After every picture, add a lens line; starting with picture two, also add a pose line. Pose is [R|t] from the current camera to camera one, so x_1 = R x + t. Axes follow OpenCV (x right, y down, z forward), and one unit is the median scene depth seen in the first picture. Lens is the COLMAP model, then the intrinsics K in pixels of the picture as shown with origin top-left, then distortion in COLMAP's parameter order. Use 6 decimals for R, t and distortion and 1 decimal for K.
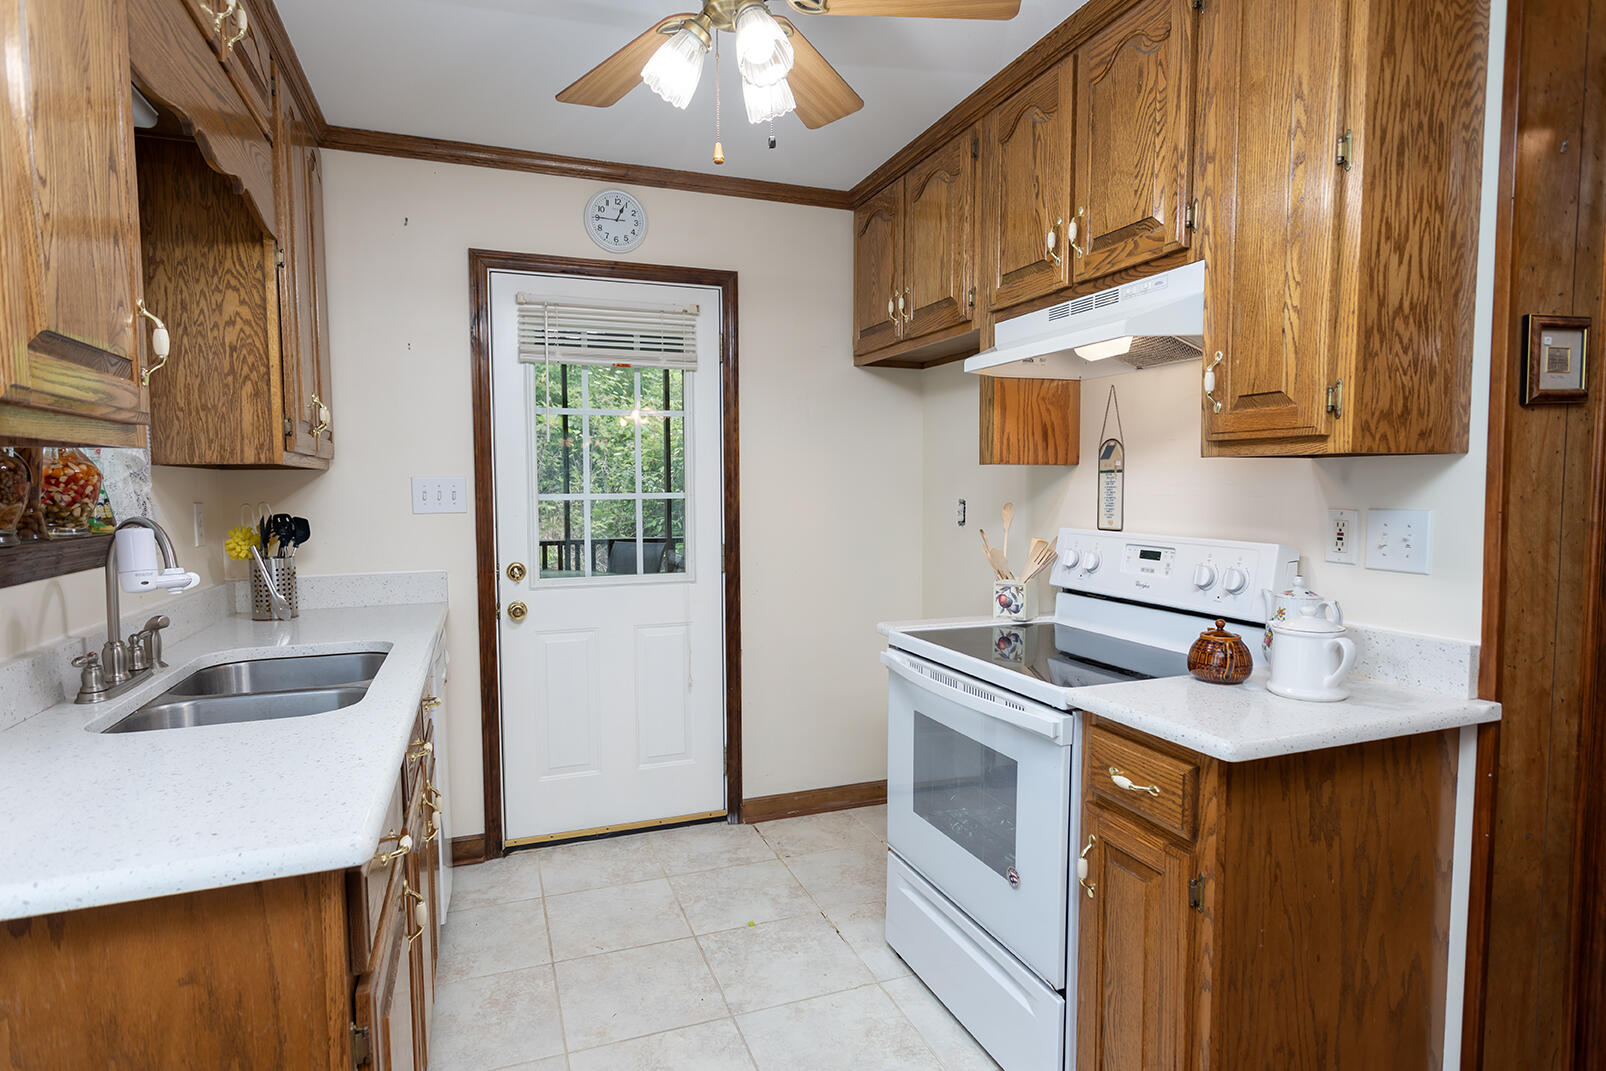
lens RADIAL K [[867.8, 0, 803.0], [0, 867.8, 535.5], [0, 0, 1]] dist [0.000175, 0.000198]
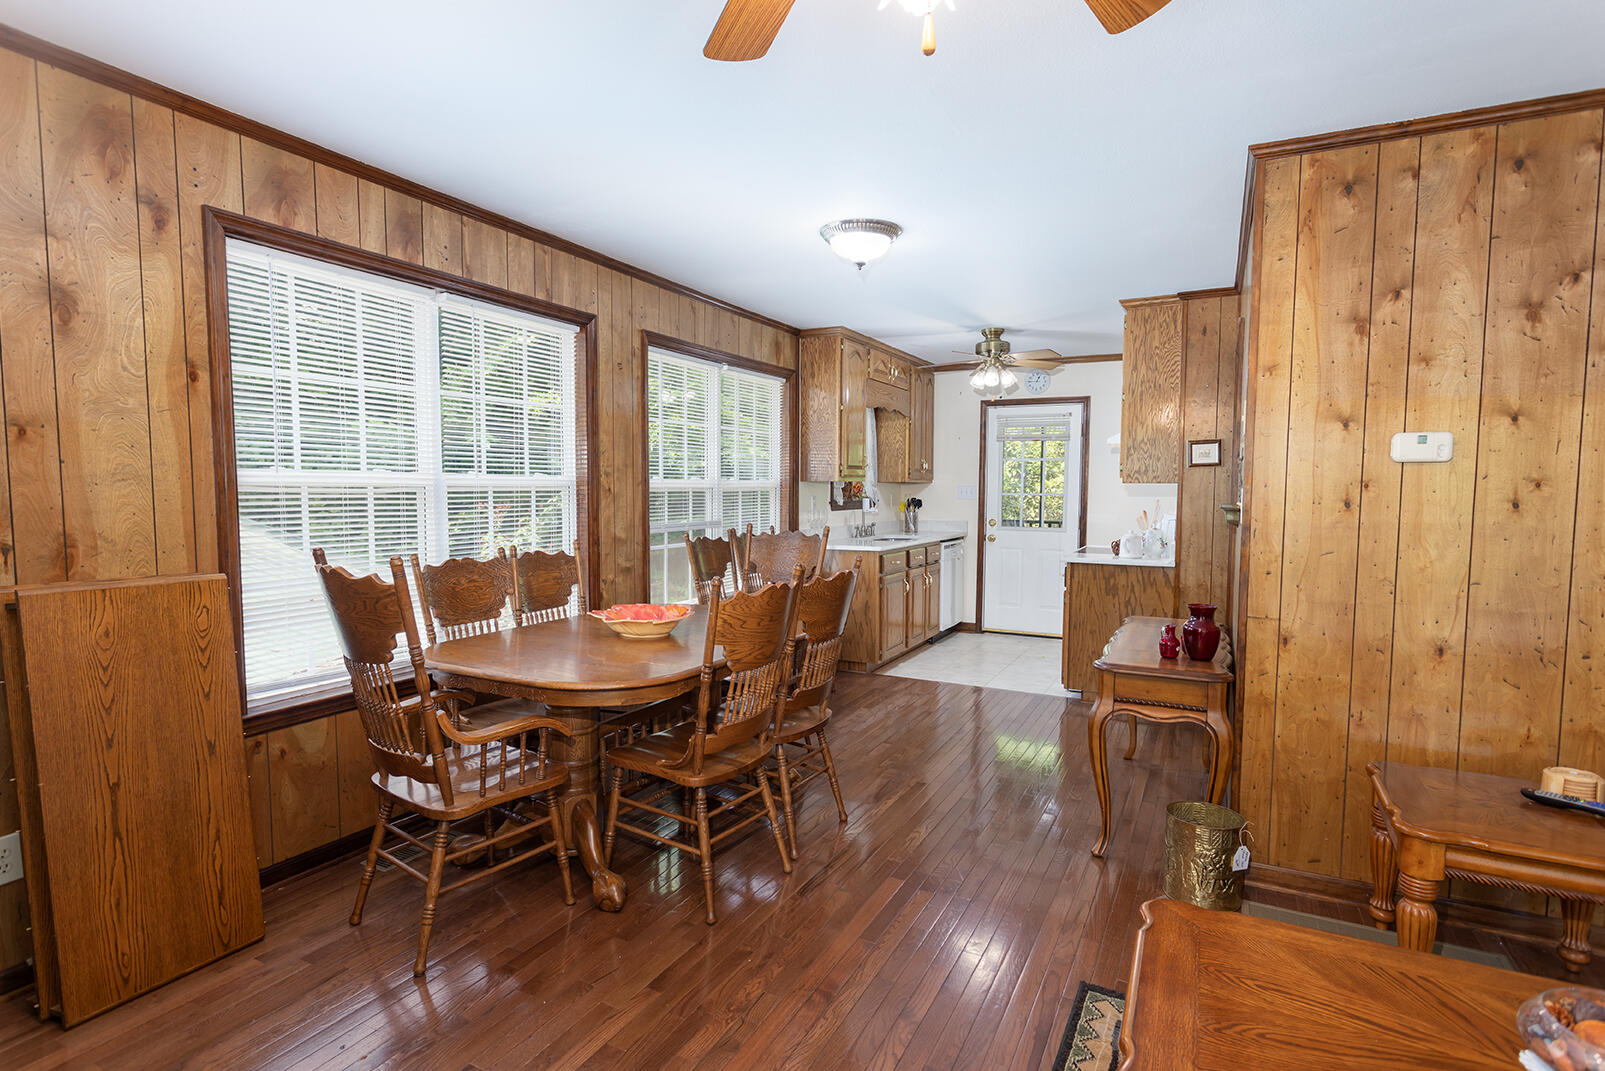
lens RADIAL K [[819.7, 0, 802.5], [0, 819.7, 535.5], [0, 0, 1]] dist [0.015914, 0.000600]
pose [[0.683345, 0.053201, -0.728155, 1.420691], [-0.052376, 0.998344, 0.023789, 0.068671], [0.728214, 0.021882, 0.685000, -1.440545]]
